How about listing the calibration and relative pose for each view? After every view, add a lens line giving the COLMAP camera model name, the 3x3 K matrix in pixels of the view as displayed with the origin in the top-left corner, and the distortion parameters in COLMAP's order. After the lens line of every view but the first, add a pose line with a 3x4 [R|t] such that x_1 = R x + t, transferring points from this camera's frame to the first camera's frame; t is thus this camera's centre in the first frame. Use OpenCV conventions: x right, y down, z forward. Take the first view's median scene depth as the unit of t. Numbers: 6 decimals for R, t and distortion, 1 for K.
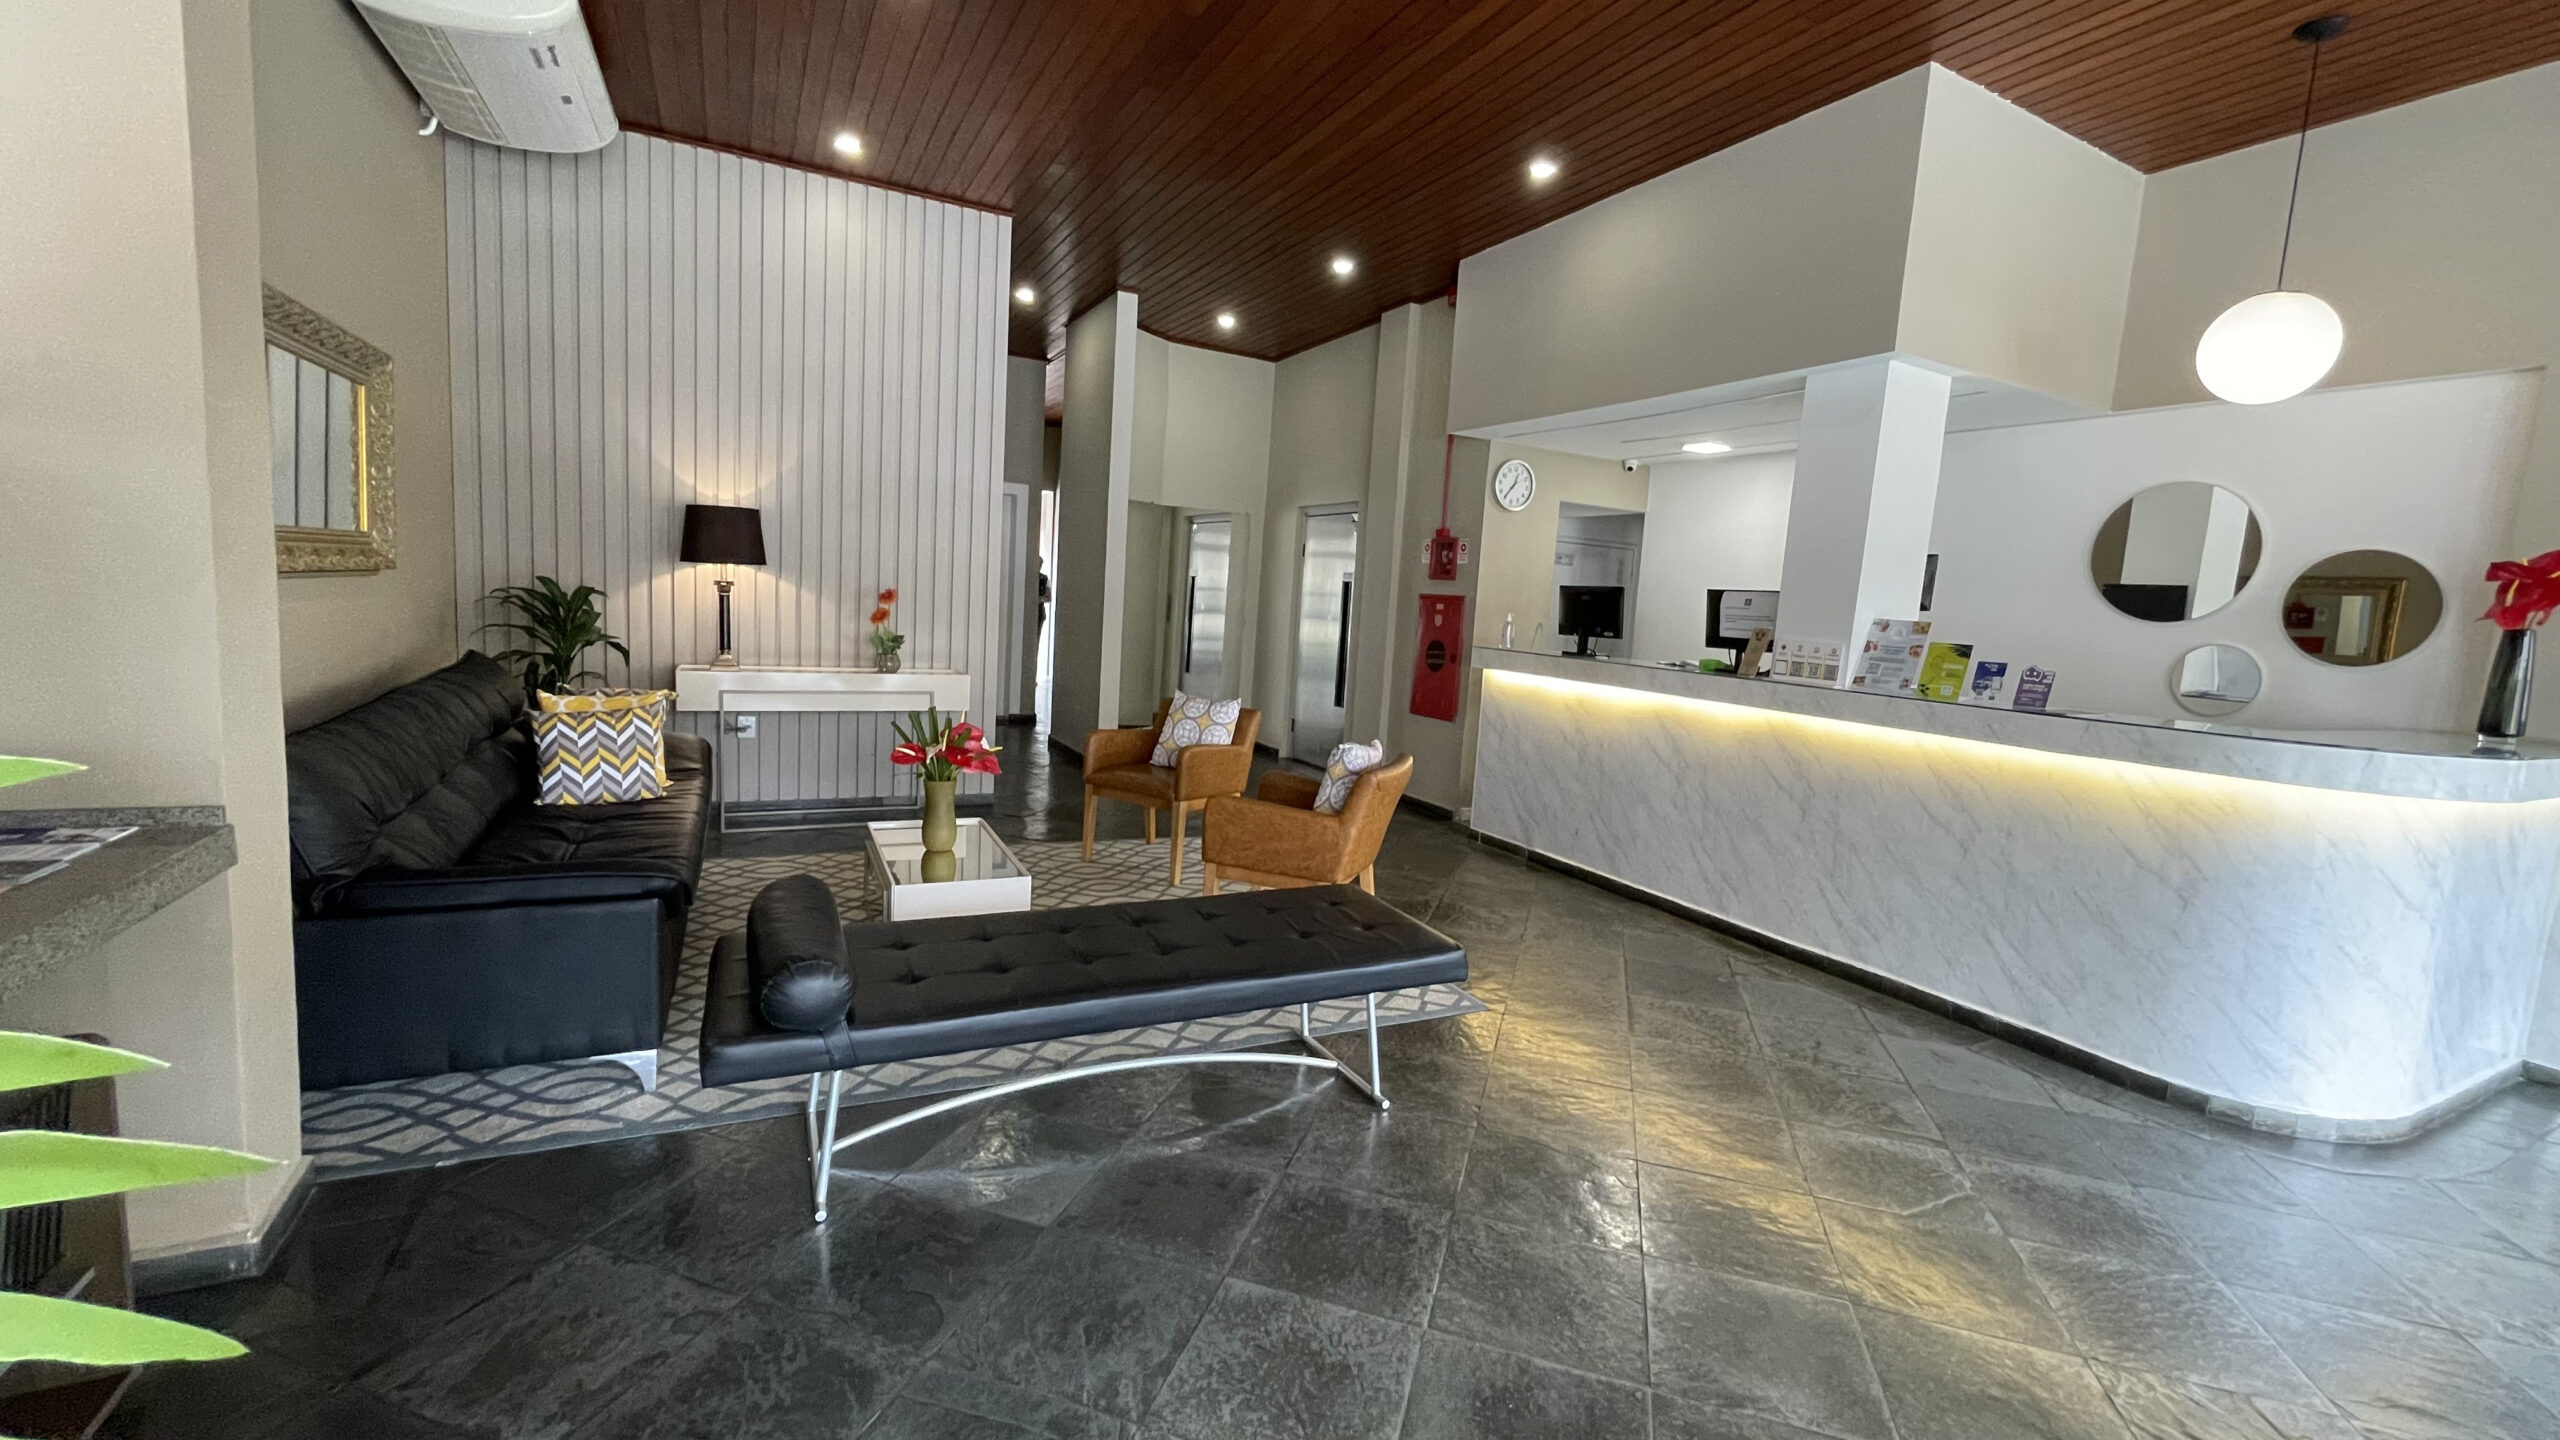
lens RADIAL K [[1023.7, 0, 1280.1], [0, 1023.7, 718.6], [0, 0, 1]] dist [-0.000868, -0.000762]
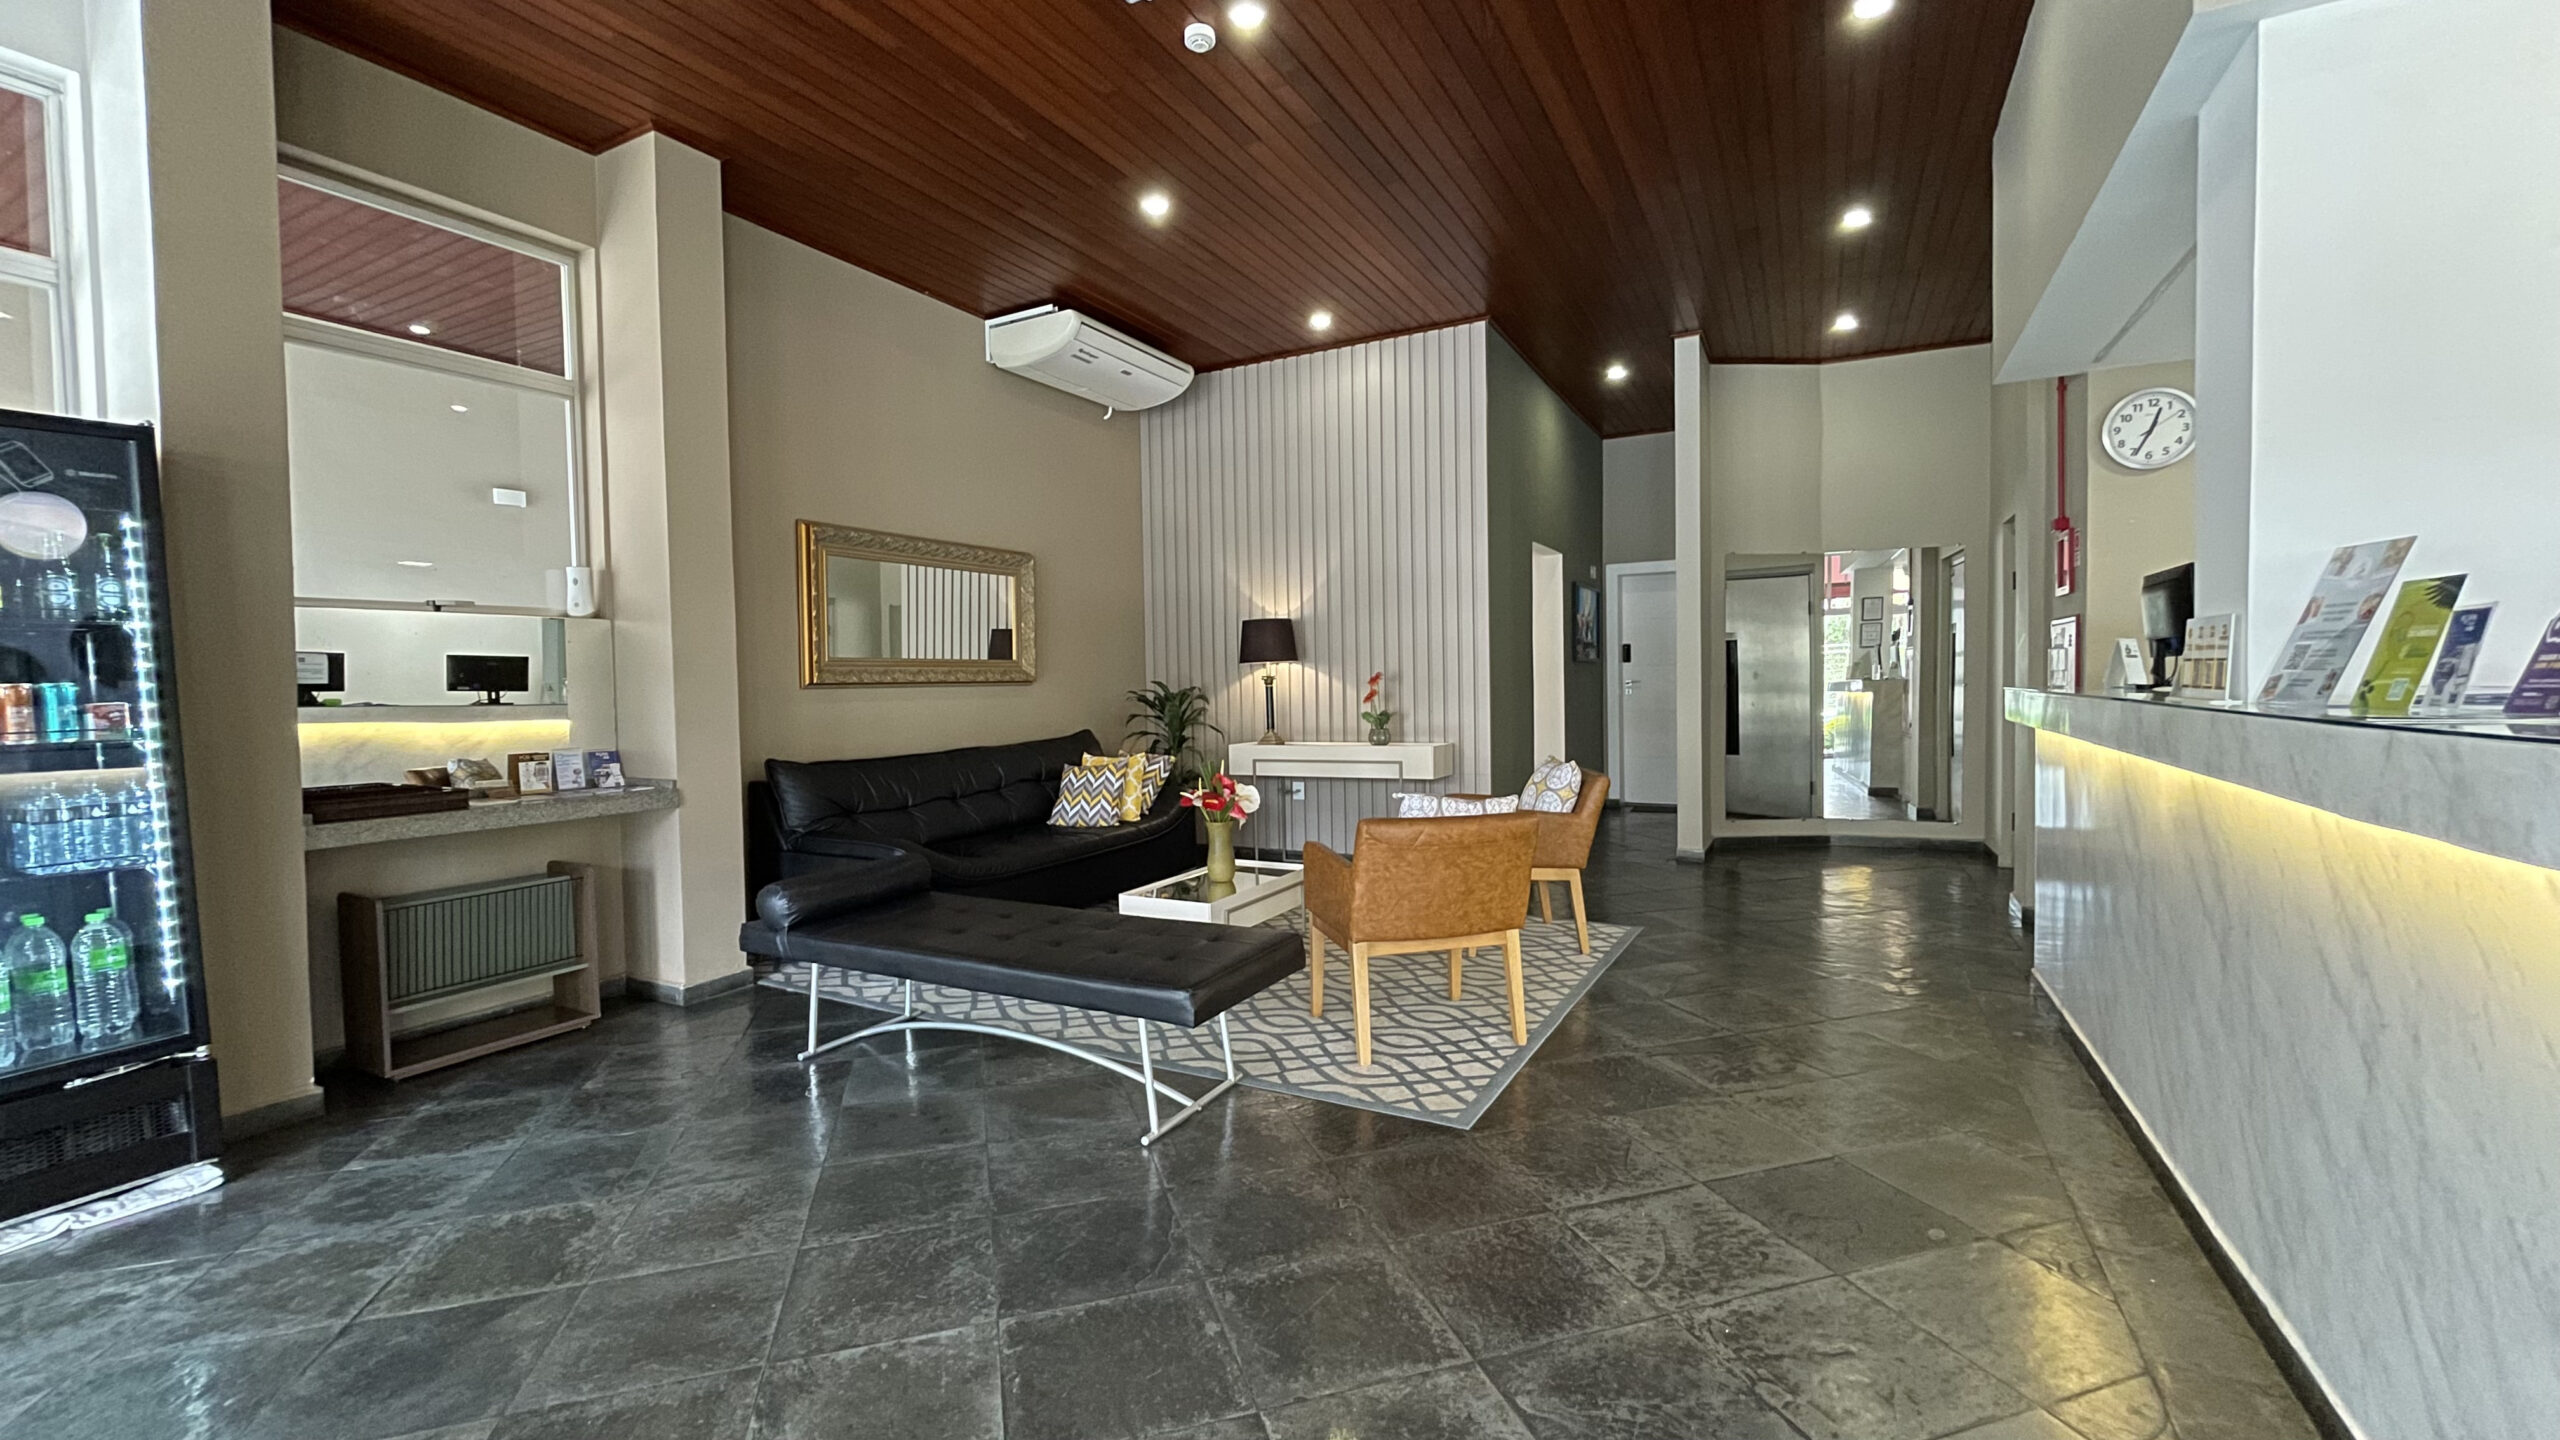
lens RADIAL K [[1023.7, 0, 1281.6], [0, 1023.7, 714.9], [0, 0, 1]] dist [-0.000868, -0.000762]
pose [[0.563139, -0.049093, -0.824903, 0.543475], [-0.039182, 0.995525, -0.085996, 0.027010], [0.825433, 0.080749, 0.558695, 0.285301]]
